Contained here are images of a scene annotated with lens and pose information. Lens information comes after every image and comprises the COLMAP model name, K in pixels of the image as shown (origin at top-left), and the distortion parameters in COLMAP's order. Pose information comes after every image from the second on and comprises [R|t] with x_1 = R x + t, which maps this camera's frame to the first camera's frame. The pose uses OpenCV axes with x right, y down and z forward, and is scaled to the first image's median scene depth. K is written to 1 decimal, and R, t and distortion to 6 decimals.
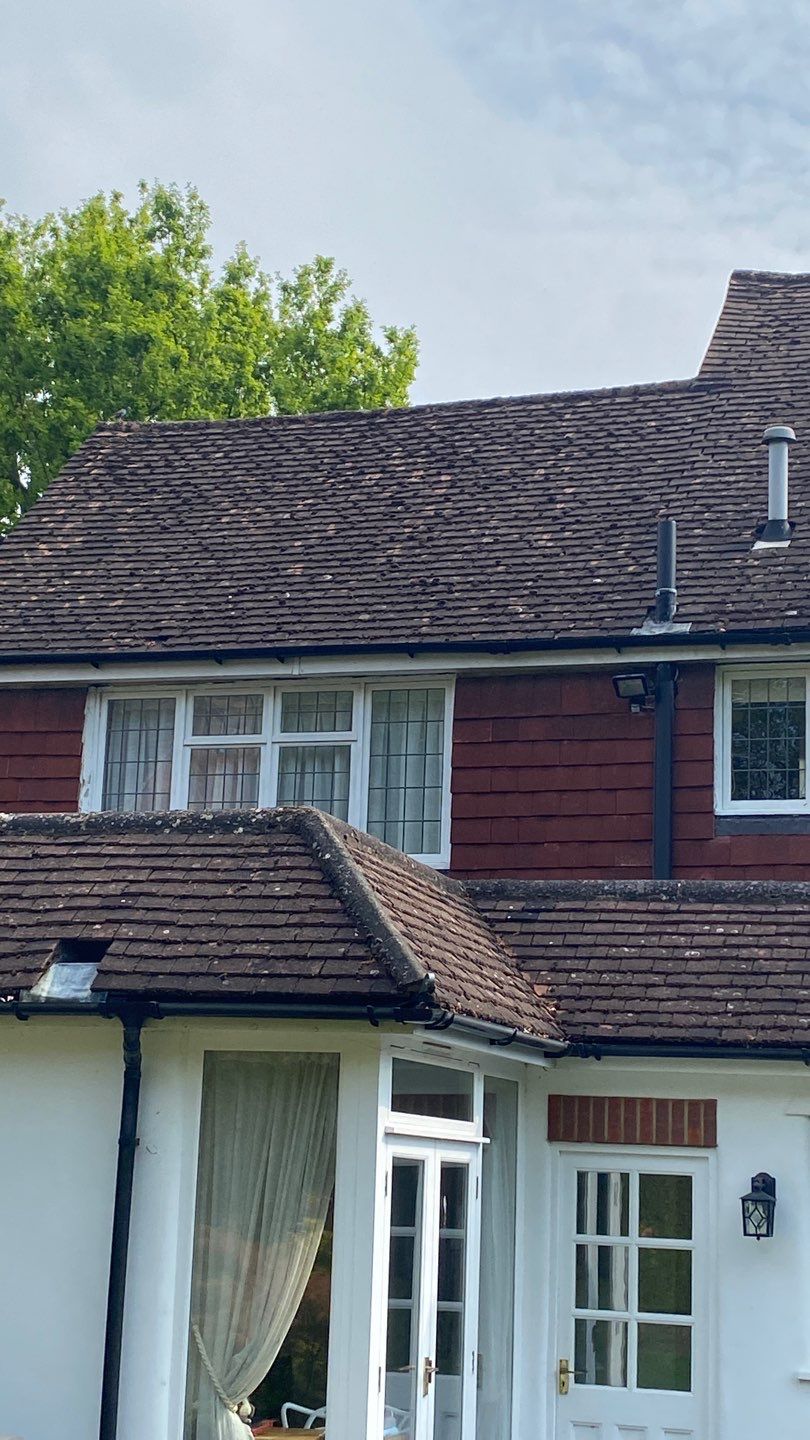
lens RADIAL K [[2274.7, 0, 405.0], [0, 2274.7, 720.0], [0, 0, 1]] dist [0.154075, -0.027728]
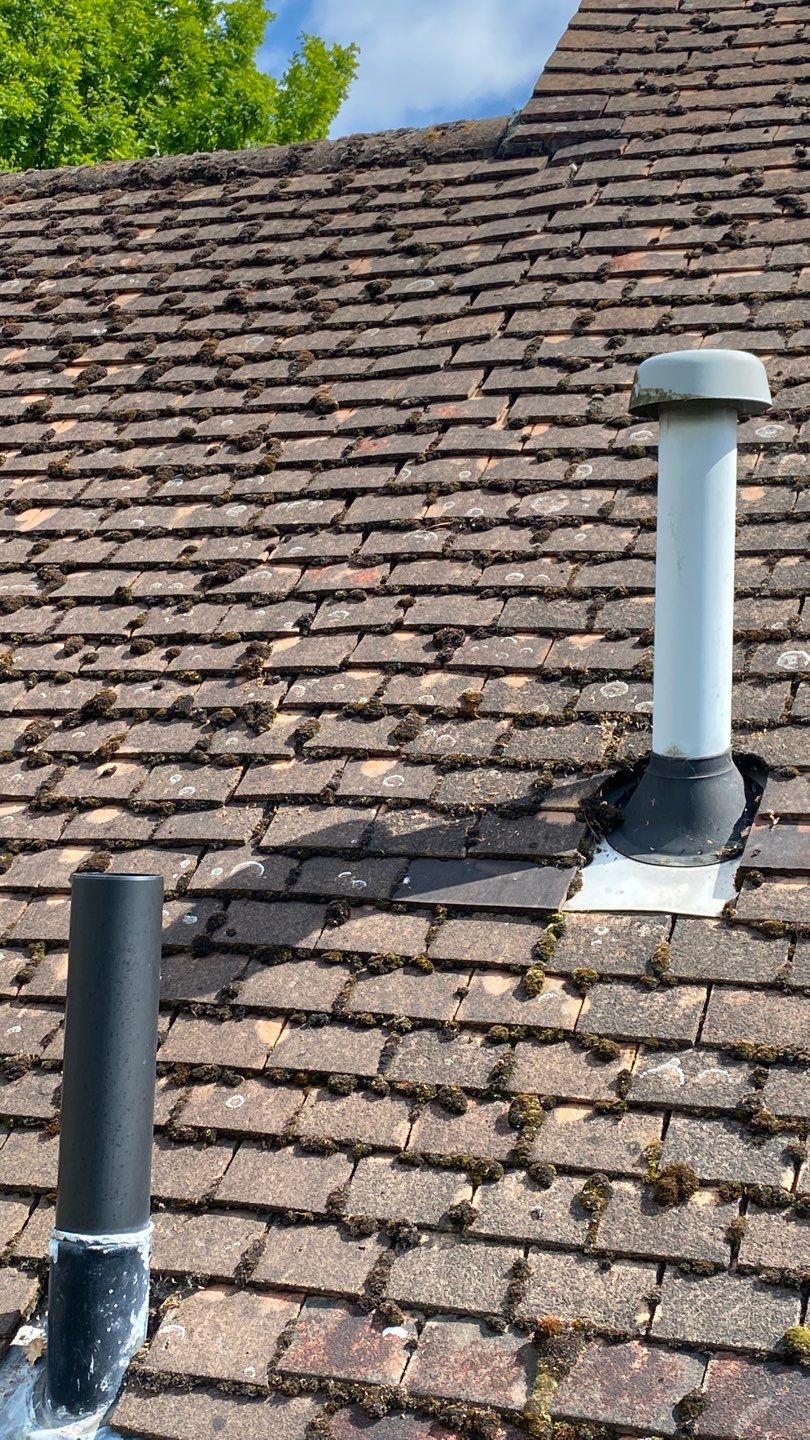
lens RADIAL K [[2174.3, 0, 346.6], [0, 2174.3, 719.2], [0, 0, 1]] dist [0.073532, -0.119713]
pose [[0.997562, -0.005032, -0.069611, 0.151138], [0.014567, 0.990442, 0.137158, -0.129270], [0.068256, -0.137838, 0.988100, 0.817704]]
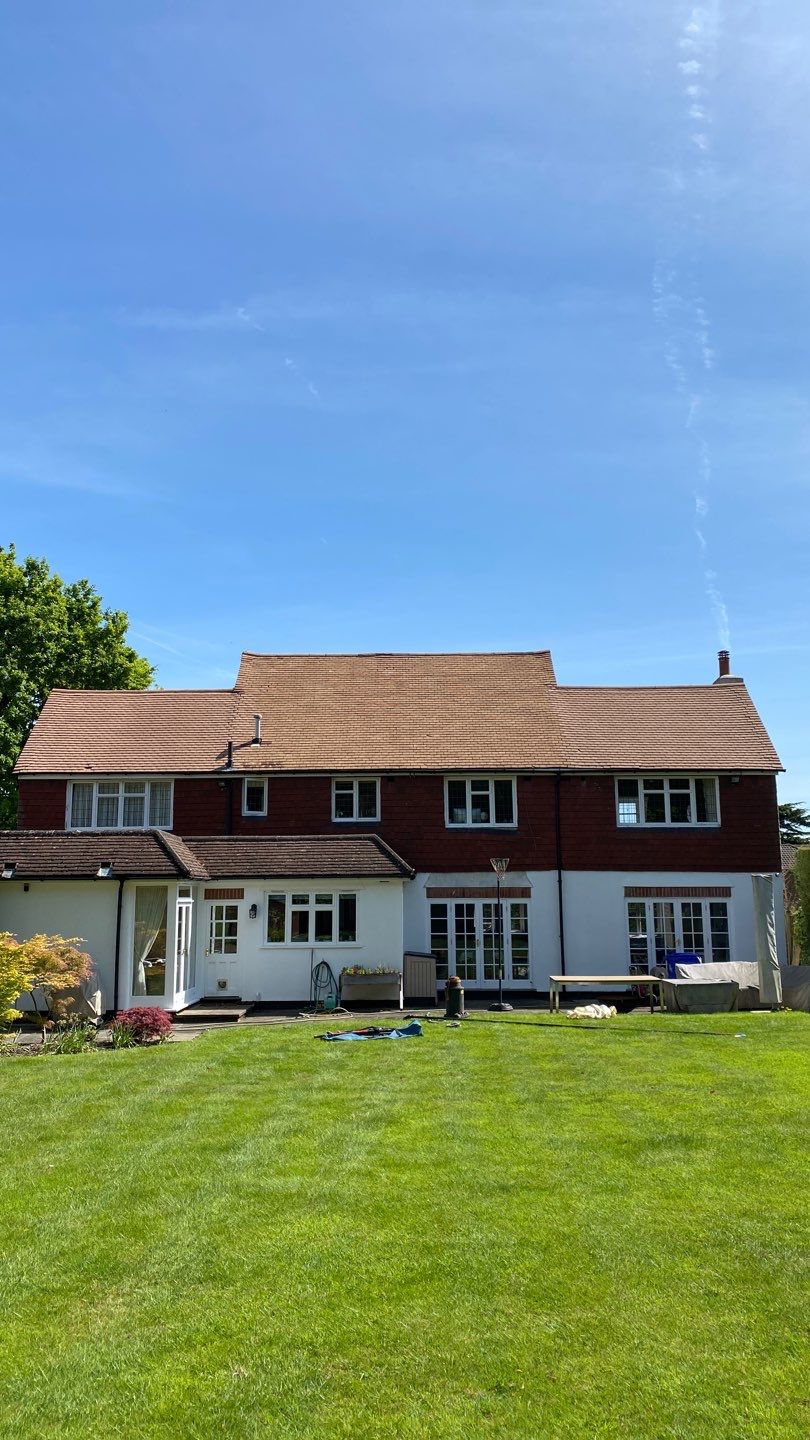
lens RADIAL K [[1026.0, 0, 405.0], [0, 1026.0, 720.0], [0, 0, 1]] dist [0.137399, -0.000874]
pose [[0.946737, 0.008580, 0.321892, -0.177335], [-0.020101, 0.999270, 0.032485, -0.190264], [-0.321379, -0.037225, 0.946219, -0.808428]]
